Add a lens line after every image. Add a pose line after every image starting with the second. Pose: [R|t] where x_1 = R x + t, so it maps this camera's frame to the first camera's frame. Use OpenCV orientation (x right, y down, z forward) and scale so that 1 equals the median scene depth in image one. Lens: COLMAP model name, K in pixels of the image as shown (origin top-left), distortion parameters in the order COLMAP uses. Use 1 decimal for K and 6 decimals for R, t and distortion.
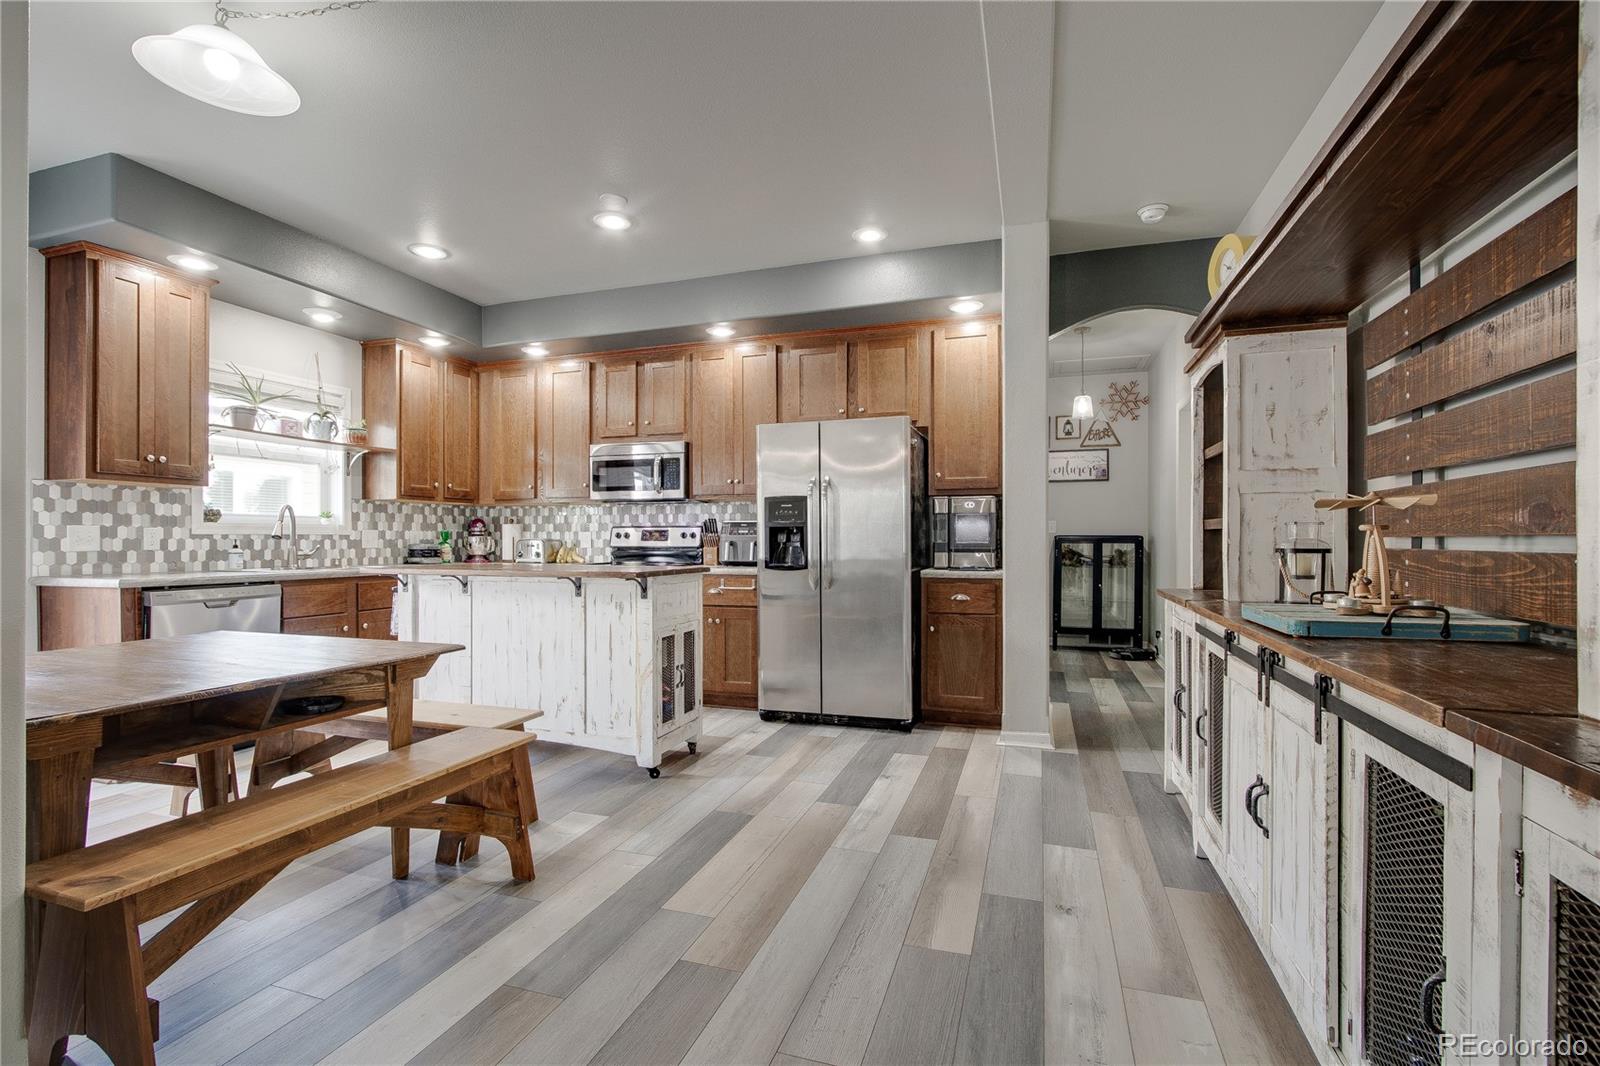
lens RADIAL K [[741.5, 0, 793.2], [0, 741.5, 541.6], [0, 0, 1]] dist [-0.006144, 0.003647]
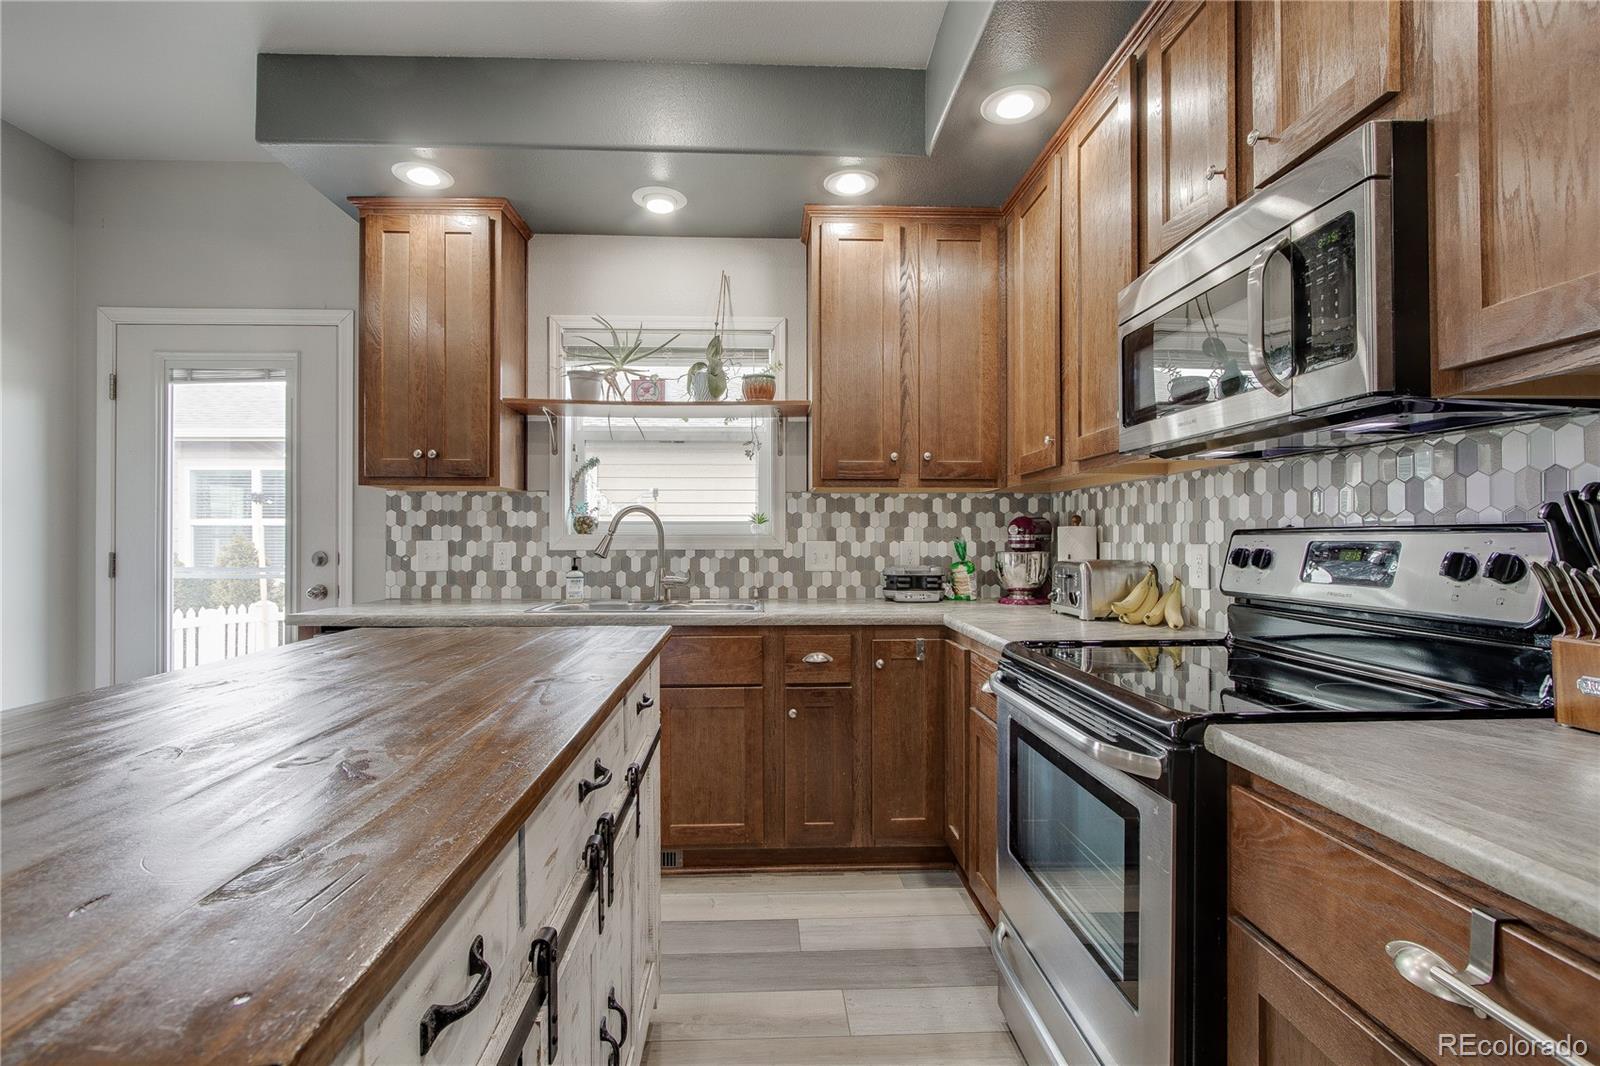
lens RADIAL K [[741.5, 0, 786.8], [0, 741.5, 538.0], [0, 0, 1]] dist [-0.006144, 0.003647]
pose [[0.353292, -0.001483, -0.935512, -0.010916], [-0.002552, 0.999993, -0.002549, -0.019065], [0.935510, 0.003288, 0.353286, 0.859265]]
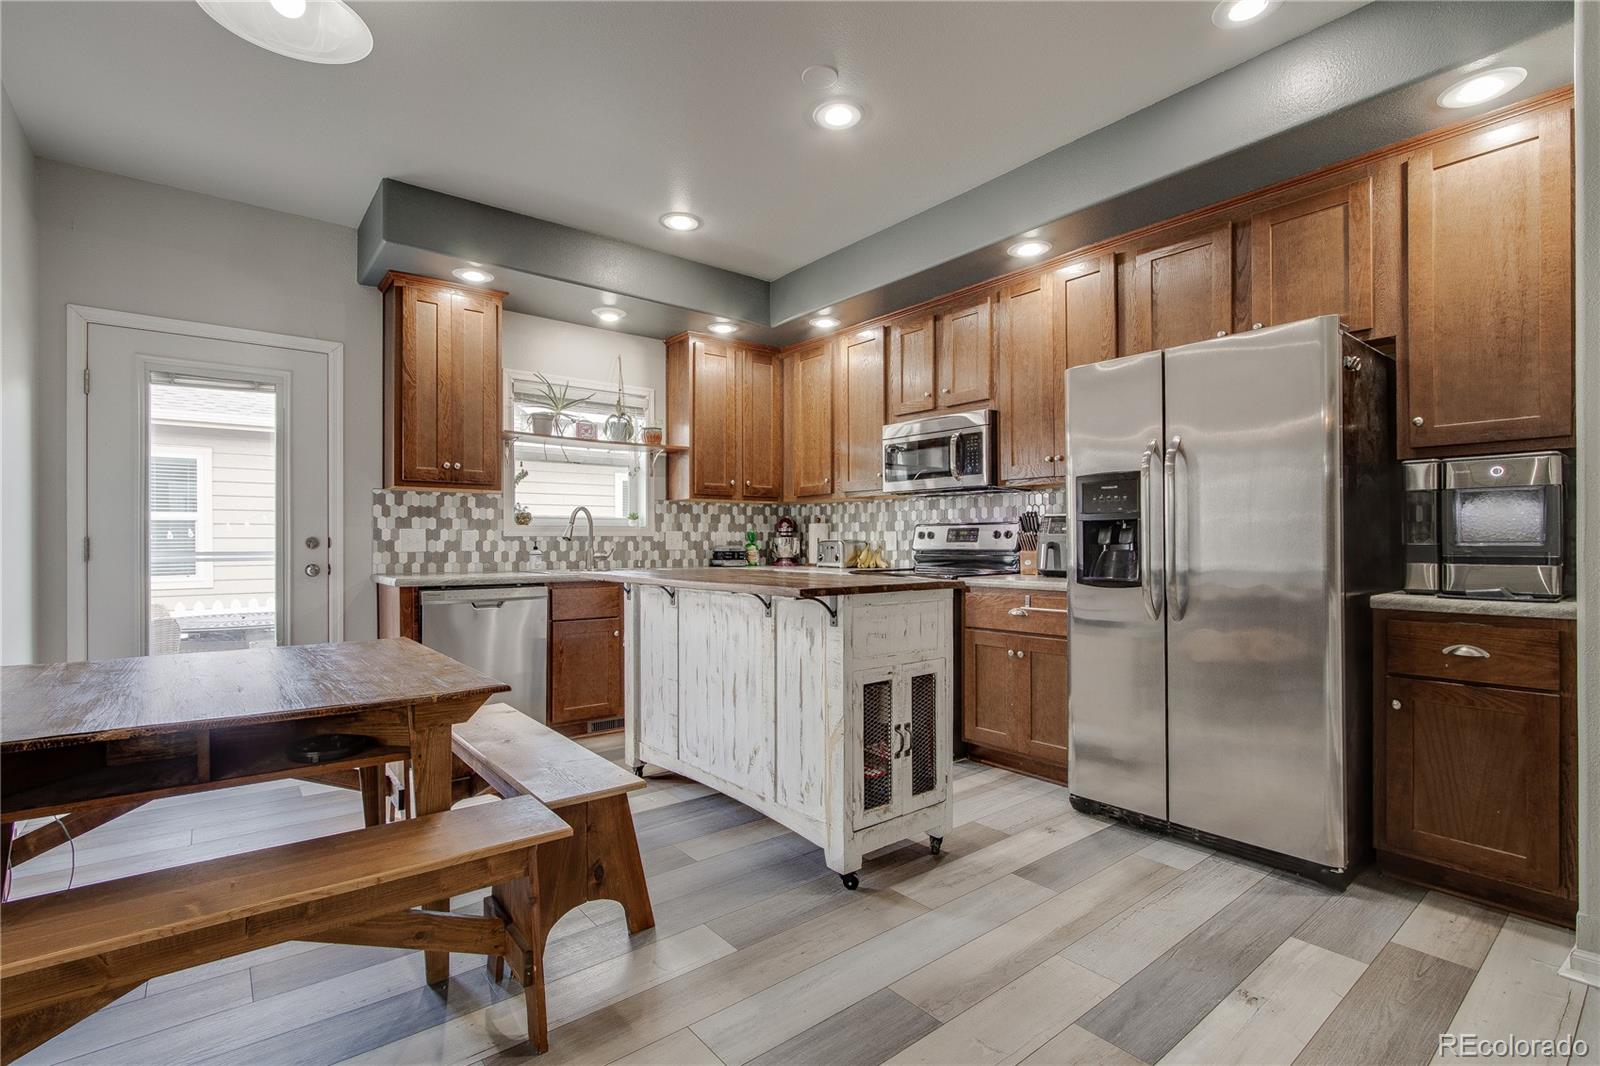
lens RADIAL K [[741.5, 0, 791.3], [0, 741.5, 540.7], [0, 0, 1]] dist [-0.006144, 0.003647]
pose [[0.842104, -0.002401, -0.539310, 0.100180], [0.000790, 0.999995, -0.003219, 0.000064], [0.539315, 0.002284, 0.842101, 0.290962]]
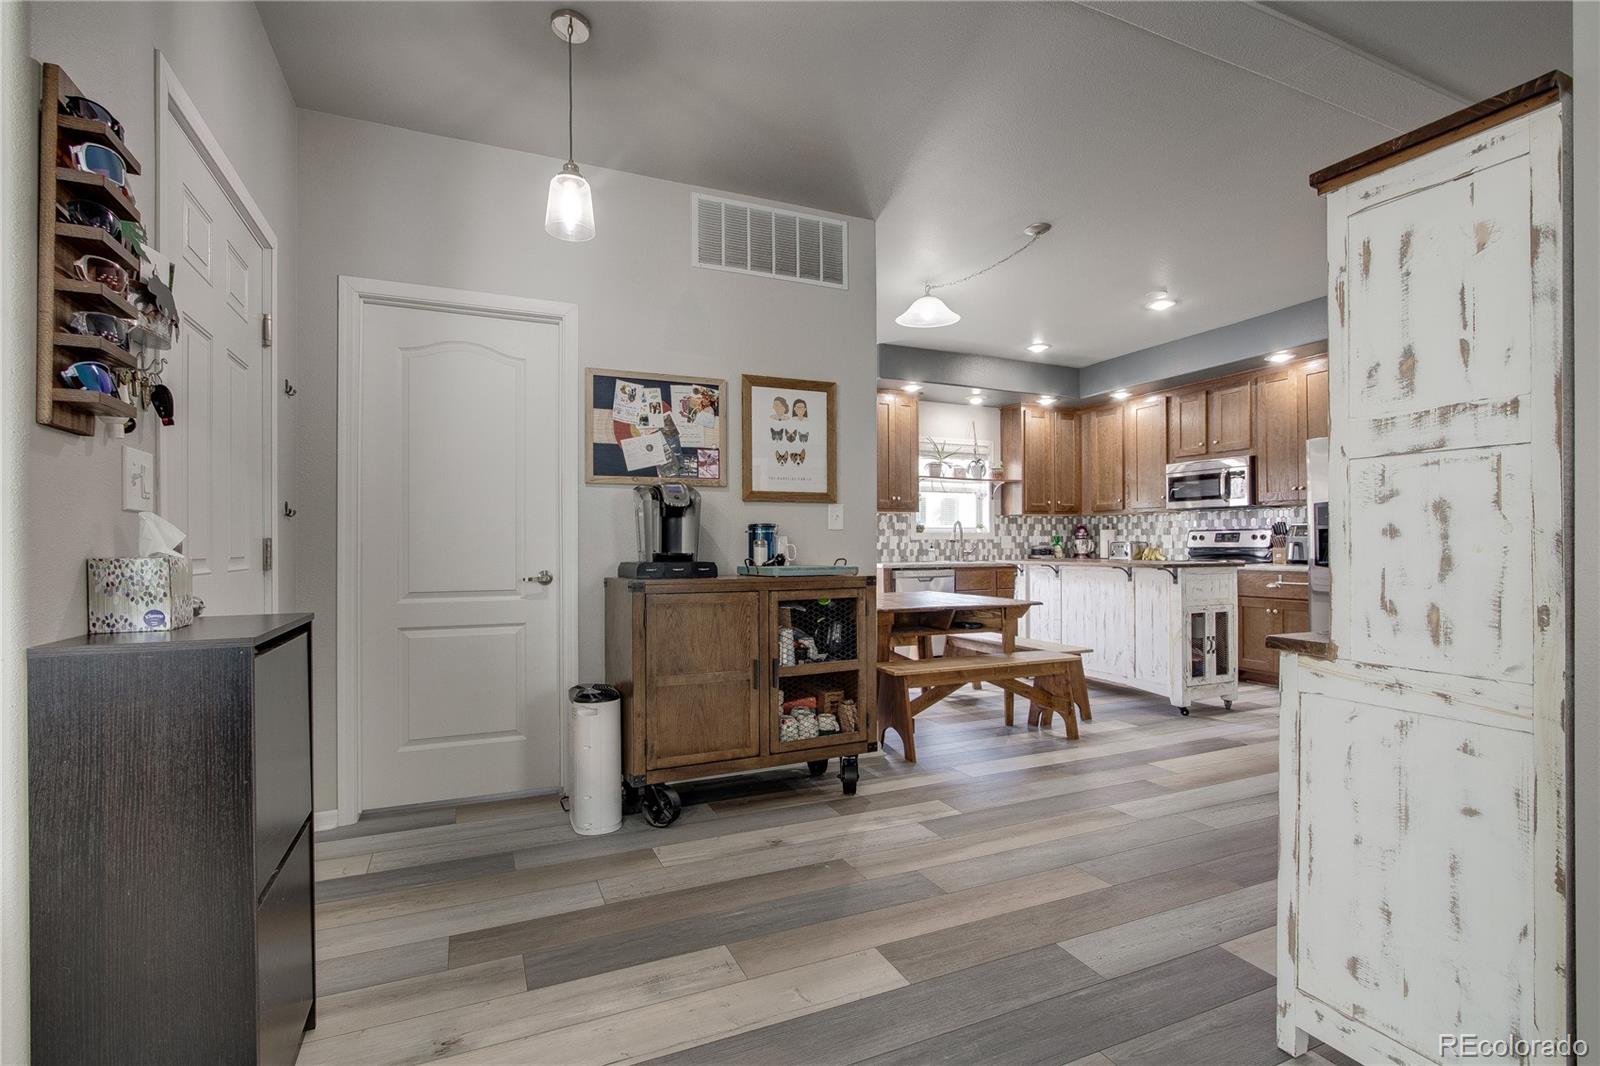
lens RADIAL K [[741.5, 0, 791.4], [0, 741.5, 541.3], [0, 0, 1]] dist [-0.006144, 0.003647]
pose [[0.679284, -0.006591, -0.733846, 0.238513], [0.003377, 0.999977, -0.005856, 0.002283], [0.733868, 0.001500, 0.679290, -0.339330]]
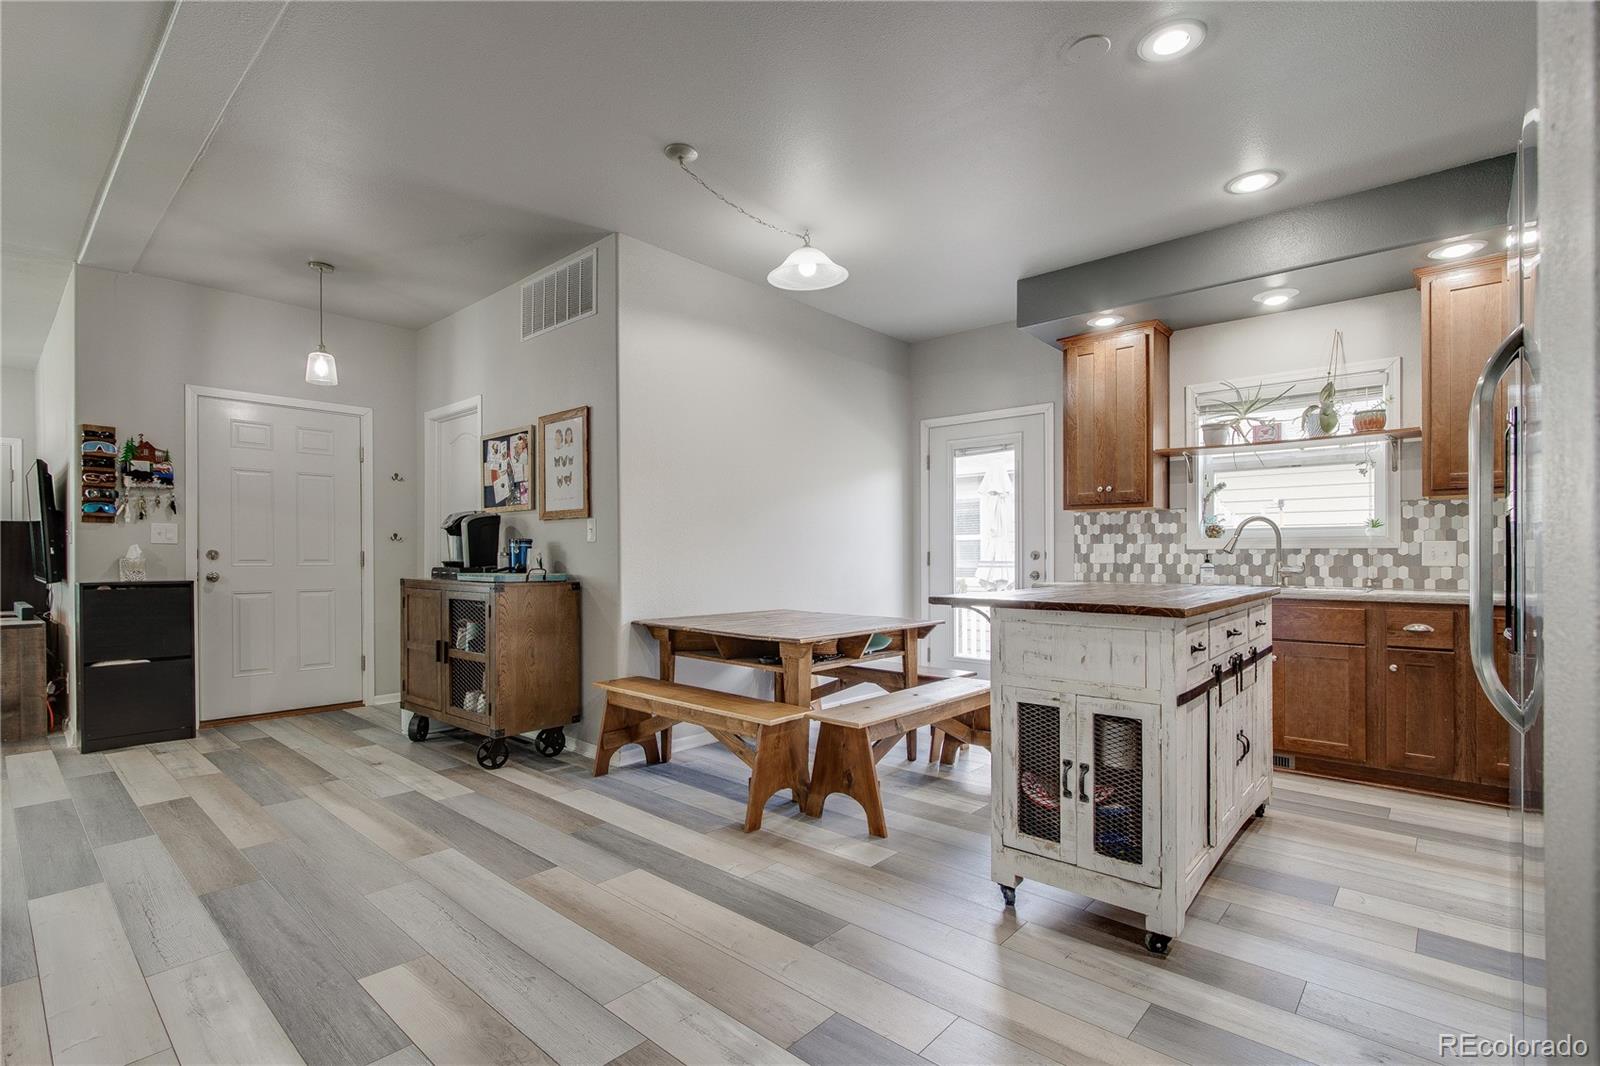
lens RADIAL K [[741.5, 0, 783.2], [0, 741.5, 553.0], [0, 0, 1]] dist [-0.006144, 0.003647]
pose [[-0.400103, -0.003389, -0.916464, 0.382944], [-0.002848, 0.999993, -0.002455, -0.000508], [0.916466, 0.001628, -0.400110, 0.798555]]
